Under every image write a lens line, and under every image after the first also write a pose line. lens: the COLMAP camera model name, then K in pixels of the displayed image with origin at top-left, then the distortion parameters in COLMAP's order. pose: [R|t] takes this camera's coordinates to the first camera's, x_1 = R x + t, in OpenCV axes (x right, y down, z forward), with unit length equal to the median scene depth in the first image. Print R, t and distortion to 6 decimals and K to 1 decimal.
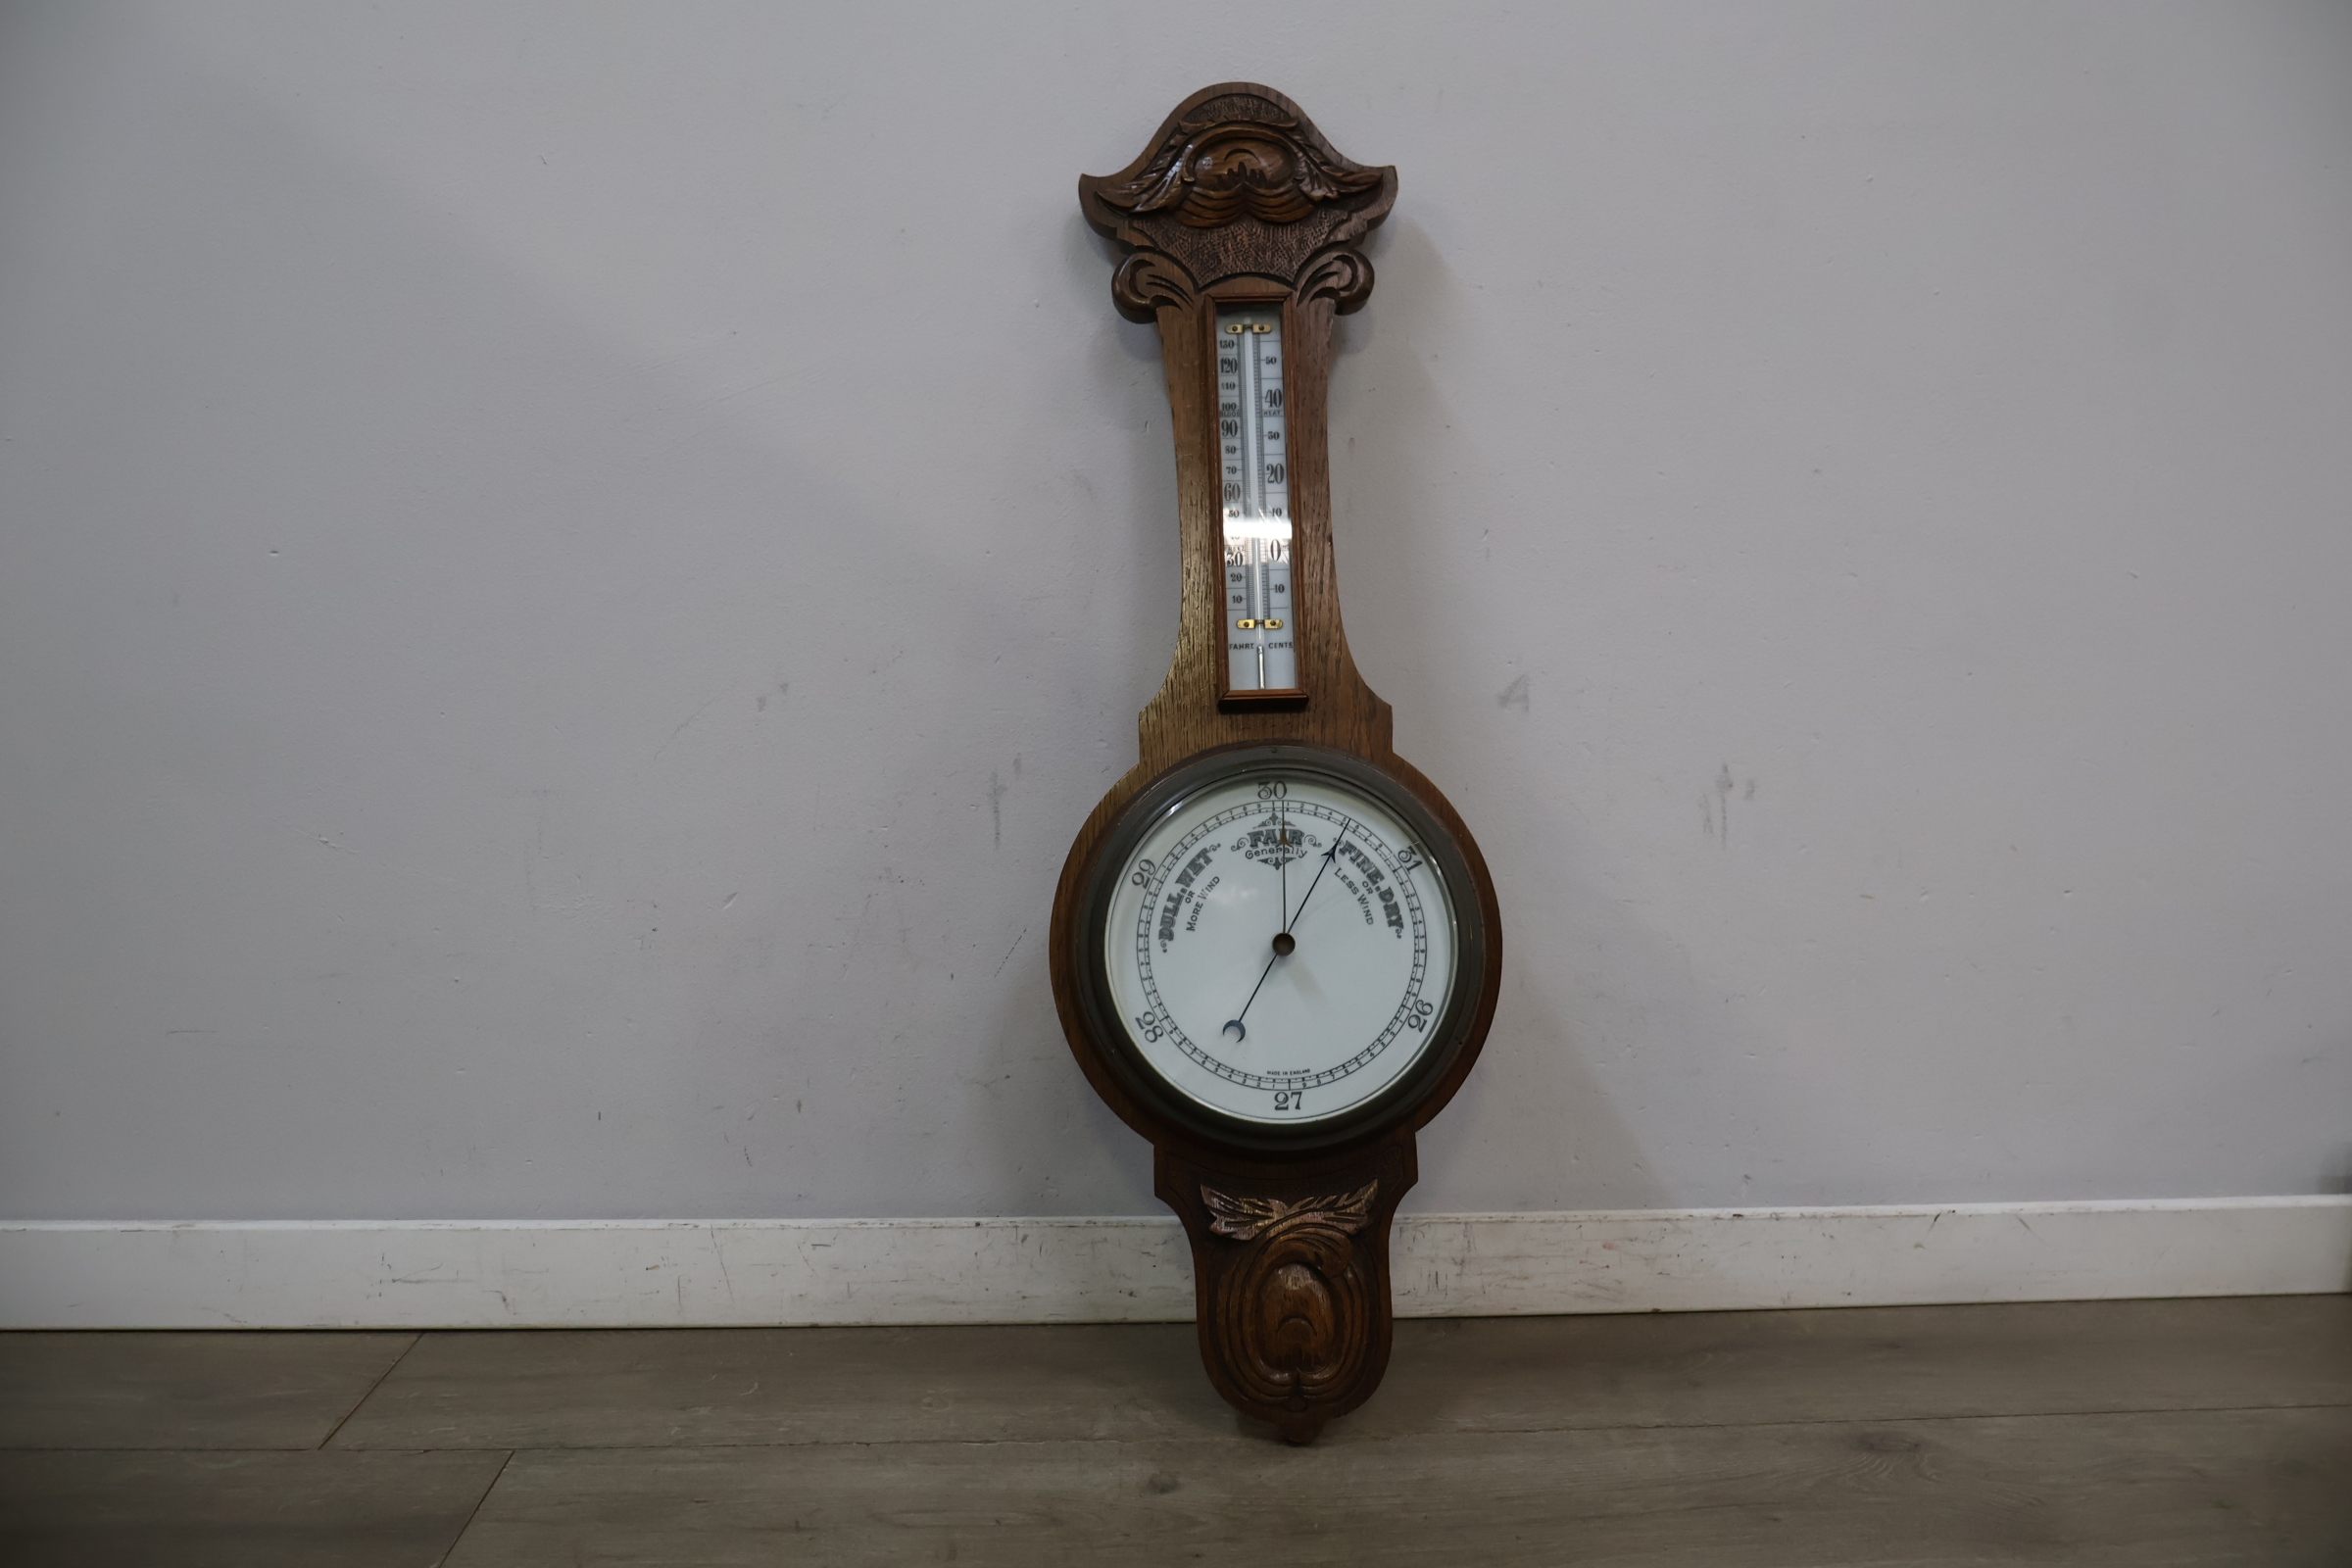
lens RADIAL K [[1982.4, 0, 1173.4], [0, 1982.4, 788.8], [0, 0, 1]] dist [0.001004, 0.005138]
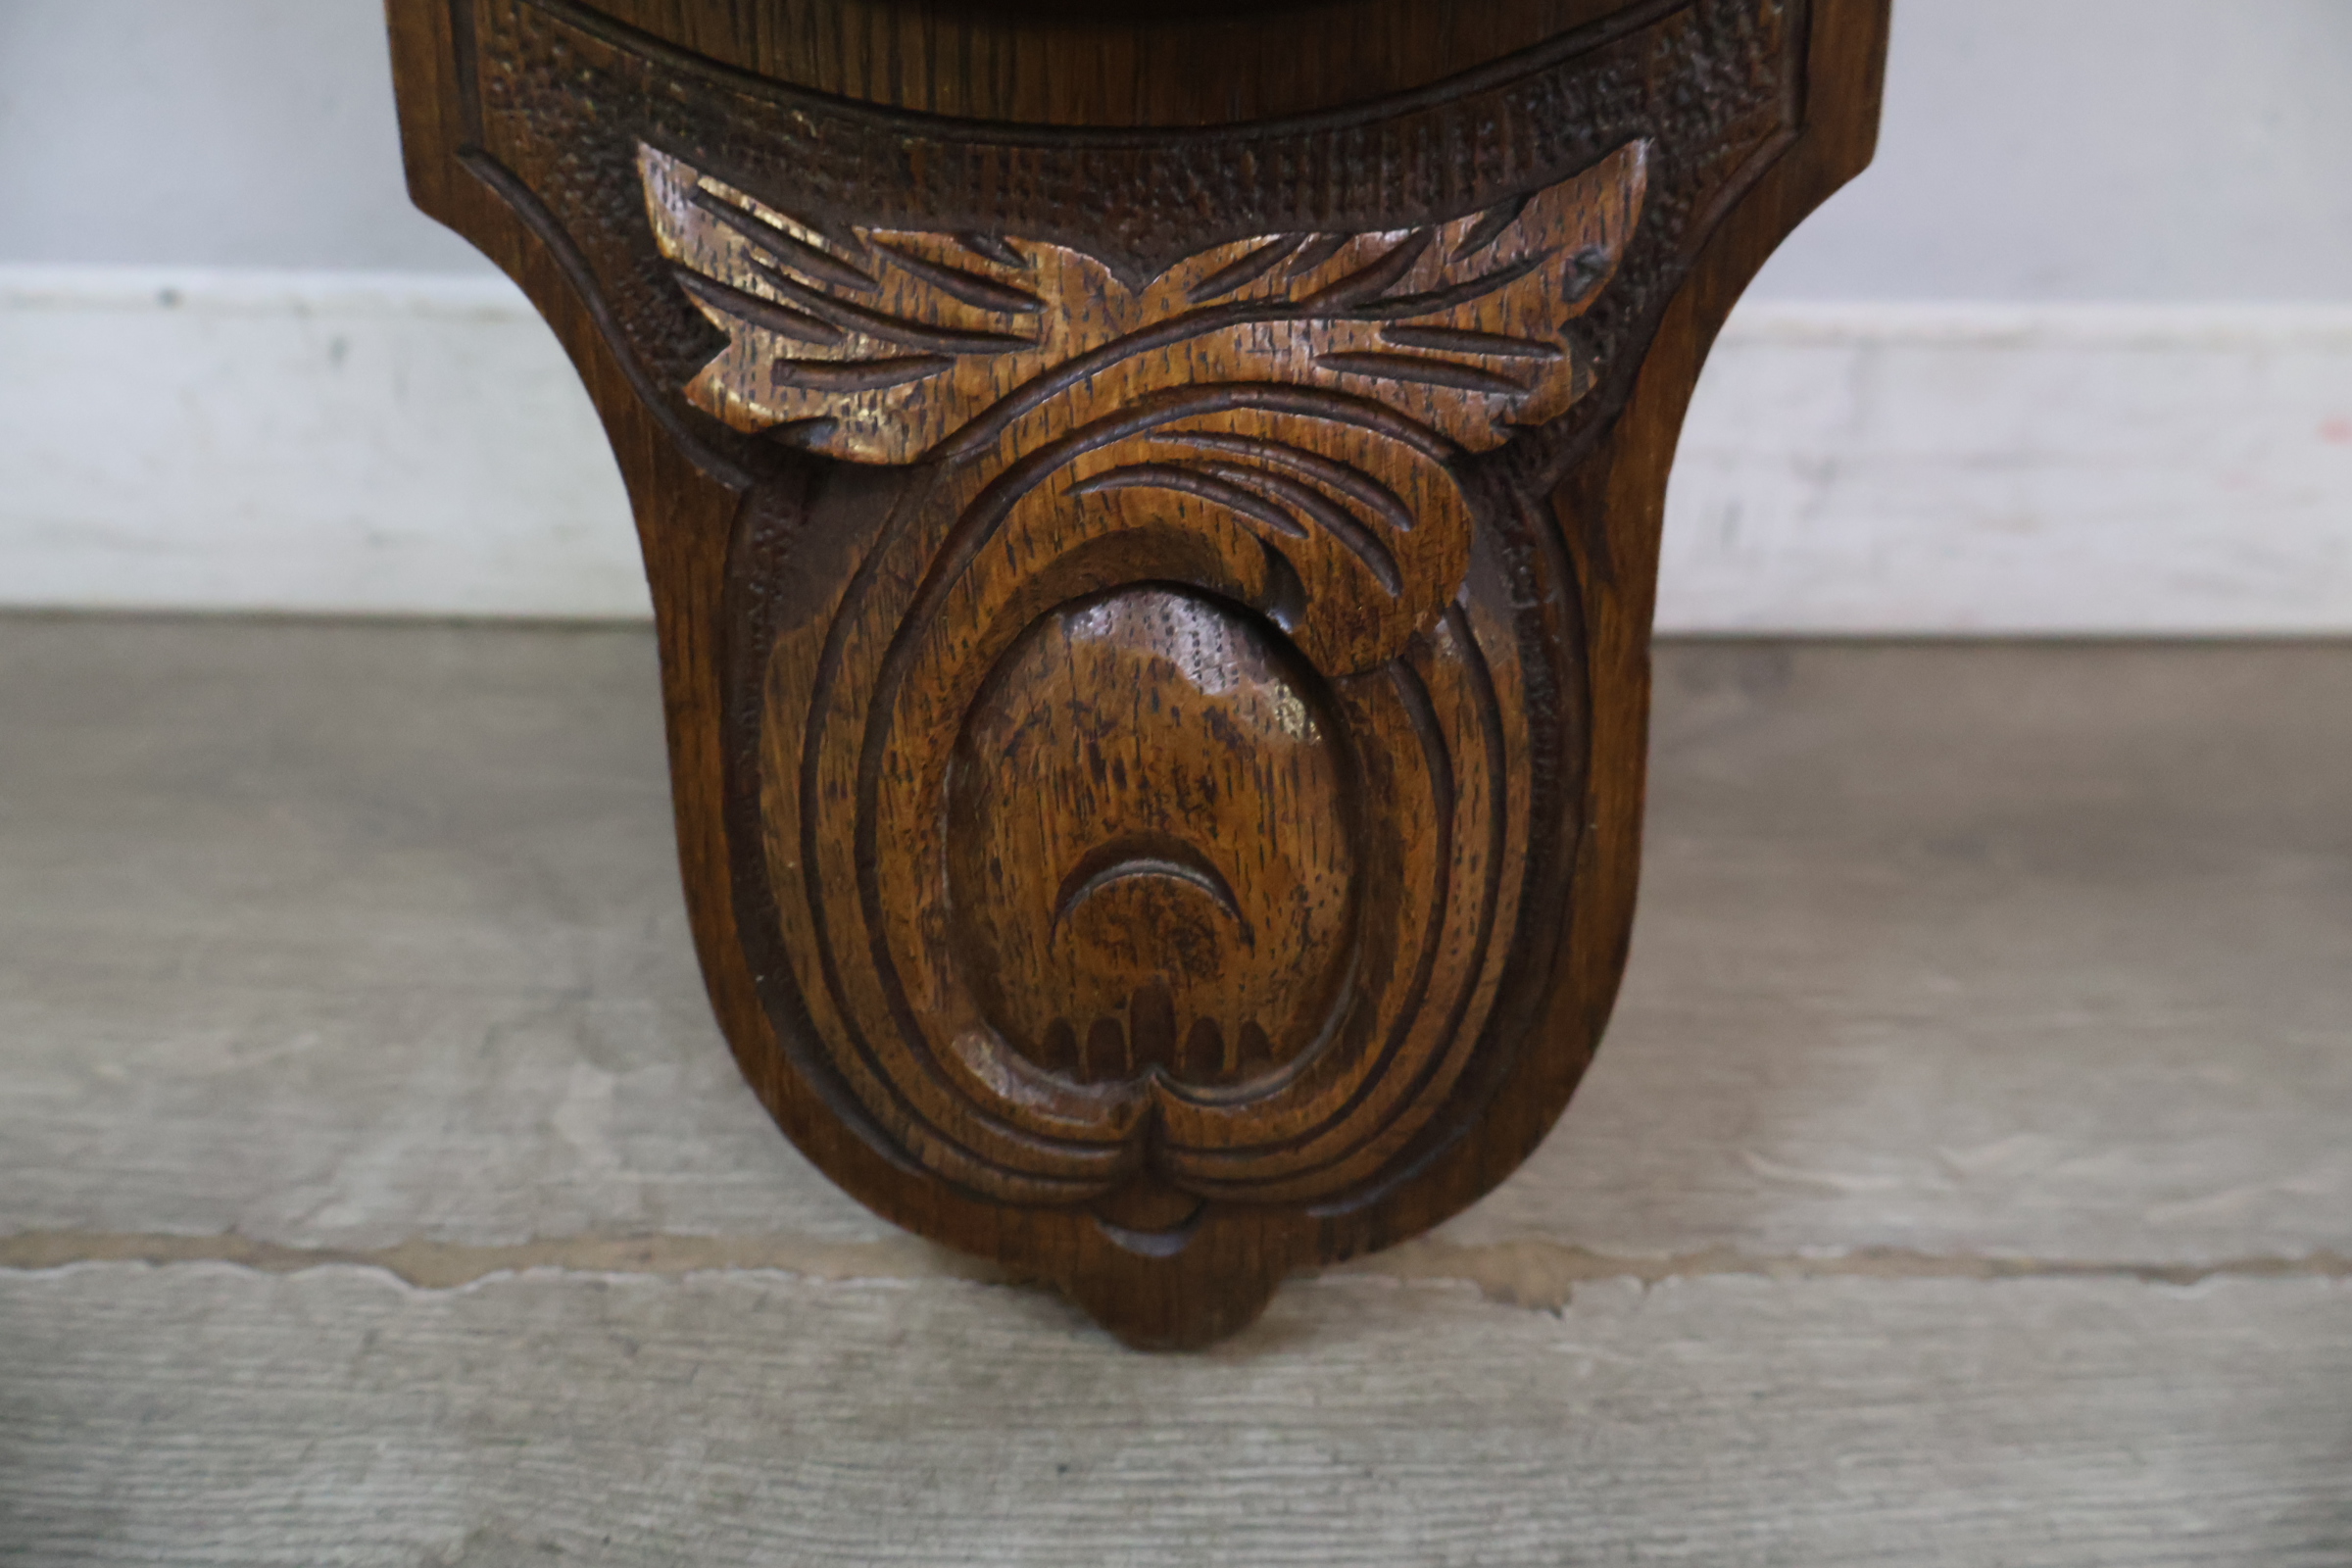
lens RADIAL K [[1982.4, 0, 1163.3], [0, 1982.4, 792.2], [0, 0, 1]] dist [0.001004, 0.005138]
pose [[0.998465, 0.038410, -0.039910, 0.064723], [-0.015730, 0.887473, 0.460591, 0.157410], [0.053110, -0.459256, 0.886715, 0.763372]]
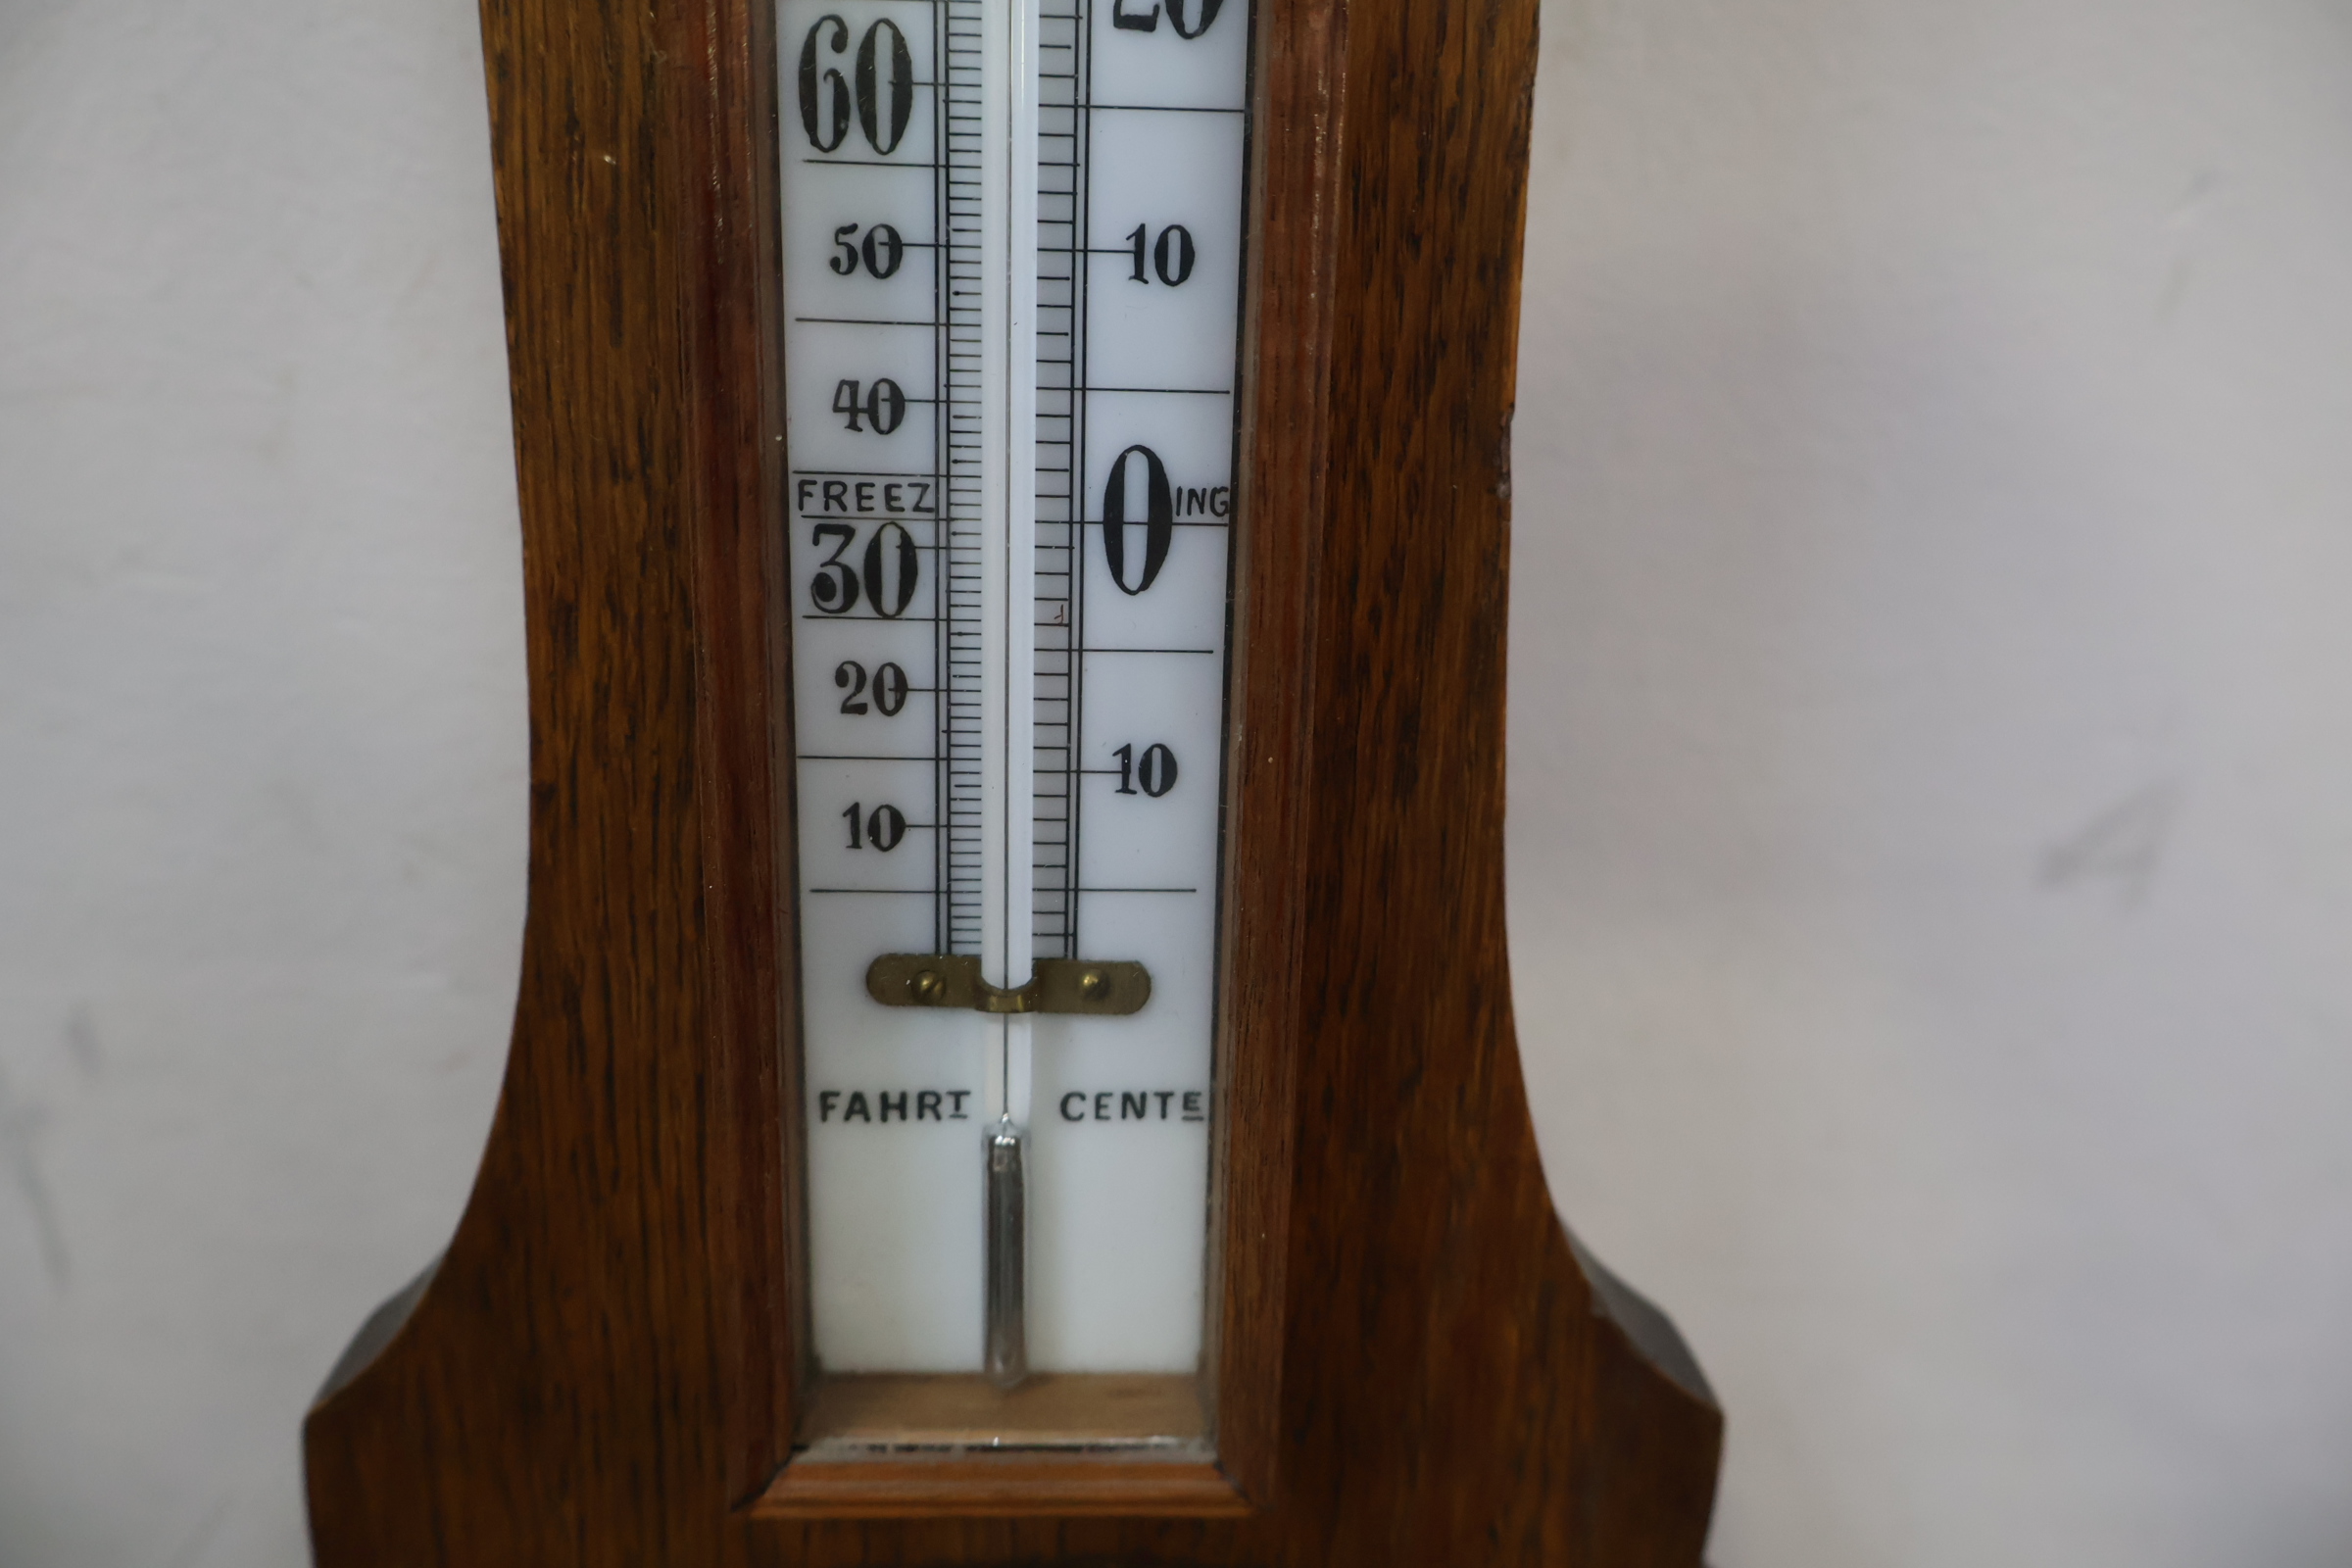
lens RADIAL K [[1982.4, 0, 1169.2], [0, 1982.4, 767.2], [0, 0, 1]] dist [0.001004, 0.005138]
pose [[0.997968, 0.051364, 0.037703, 0.048144], [-0.062245, 0.912354, 0.404643, -0.160630], [-0.013614, -0.406168, 0.913697, 0.834401]]
